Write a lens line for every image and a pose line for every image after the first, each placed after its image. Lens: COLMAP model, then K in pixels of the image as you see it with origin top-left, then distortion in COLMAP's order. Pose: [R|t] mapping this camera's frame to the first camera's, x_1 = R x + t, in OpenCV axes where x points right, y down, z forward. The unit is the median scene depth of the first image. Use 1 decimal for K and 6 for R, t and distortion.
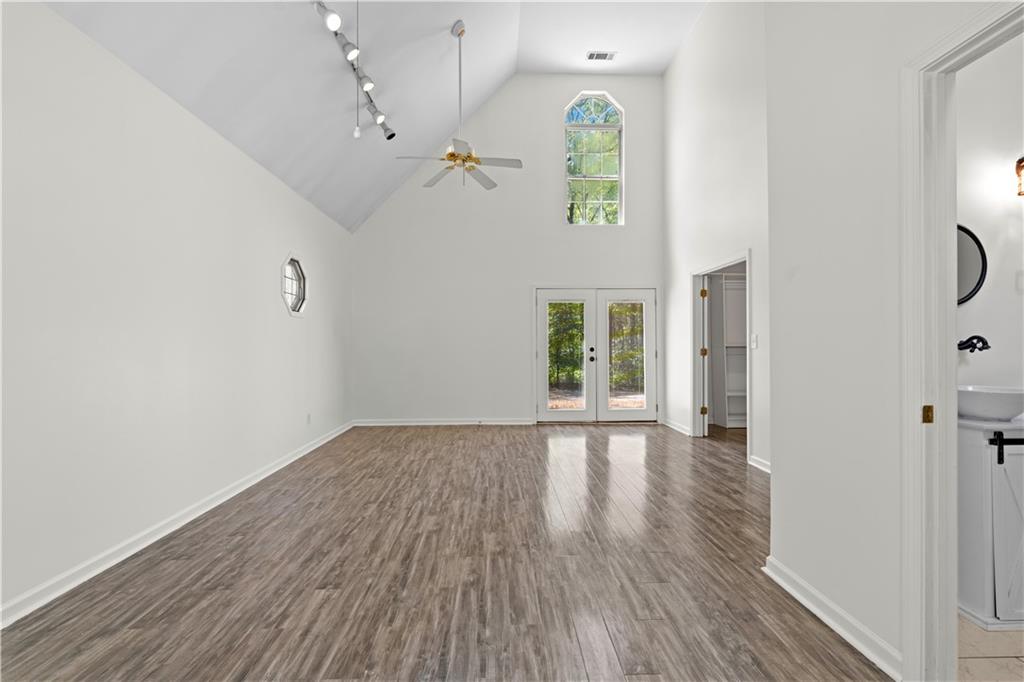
lens RADIAL K [[450.2, 0, 516.2], [0, 450.2, 340.3], [0, 0, 1]] dist [-0.004465, 0.000313]
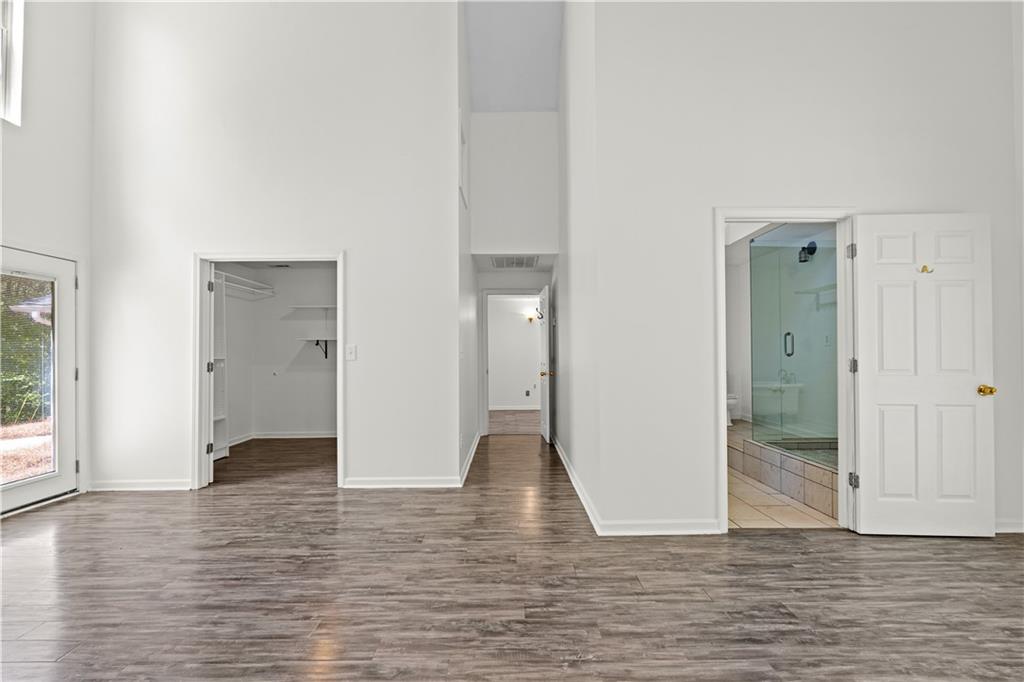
lens RADIAL K [[450.2, 0, 511.6], [0, 450.2, 352.1], [0, 0, 1]] dist [-0.004465, 0.000313]
pose [[0.040359, 0.007231, 0.999159, -0.541602], [-0.002928, 0.999970, -0.007119, 0.009519], [-0.999181, -0.002638, 0.040379, 0.911869]]
